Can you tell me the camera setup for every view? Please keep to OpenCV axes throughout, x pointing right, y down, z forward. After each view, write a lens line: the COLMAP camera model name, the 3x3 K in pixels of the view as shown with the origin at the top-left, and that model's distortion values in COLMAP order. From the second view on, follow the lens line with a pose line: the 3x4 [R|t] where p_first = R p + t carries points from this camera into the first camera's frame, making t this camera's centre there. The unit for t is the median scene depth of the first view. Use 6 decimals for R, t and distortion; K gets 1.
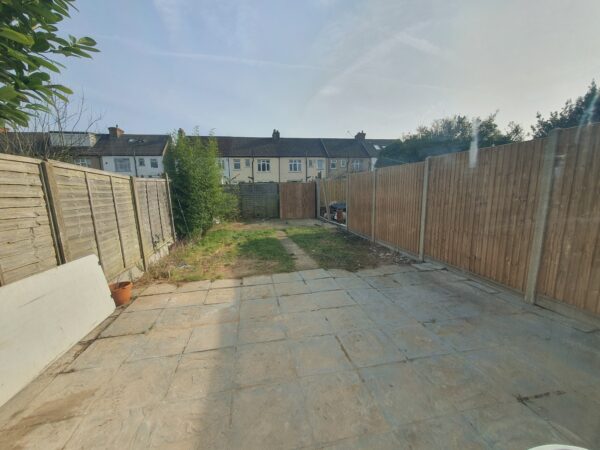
lens RADIAL K [[237.8, 0, 301.5], [0, 237.8, 225.7], [0, 0, 1]] dist [0.007785, 0.000196]
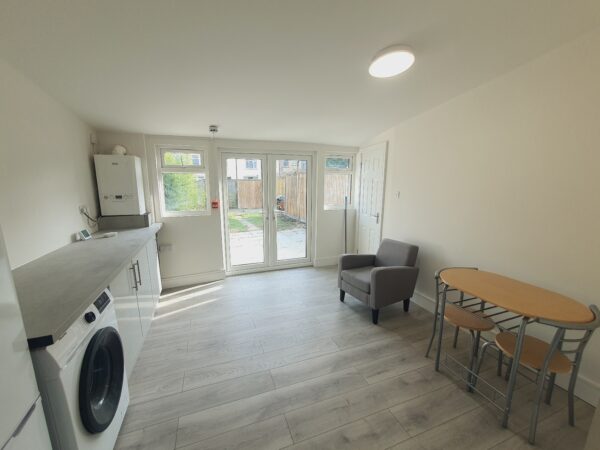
lens RADIAL K [[237.8, 0, 293.7], [0, 237.8, 222.3], [0, 0, 1]] dist [0.007785, 0.000196]
pose [[0.989817, -0.007265, 0.142158, 0.024270], [0.006181, 0.999948, 0.008066, 0.037809], [-0.142209, -0.007106, 0.989811, -0.329147]]
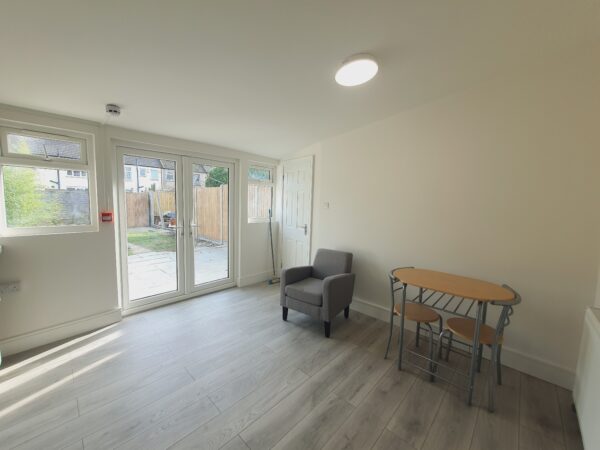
lens RADIAL K [[237.8, 0, 291.5], [0, 237.8, 222.8], [0, 0, 1]] dist [0.007785, 0.000196]
pose [[0.828337, -0.011721, 0.560107, -0.015009], [0.049348, 0.997421, -0.052107, 0.042523], [-0.558052, 0.070803, 0.826780, -0.285004]]
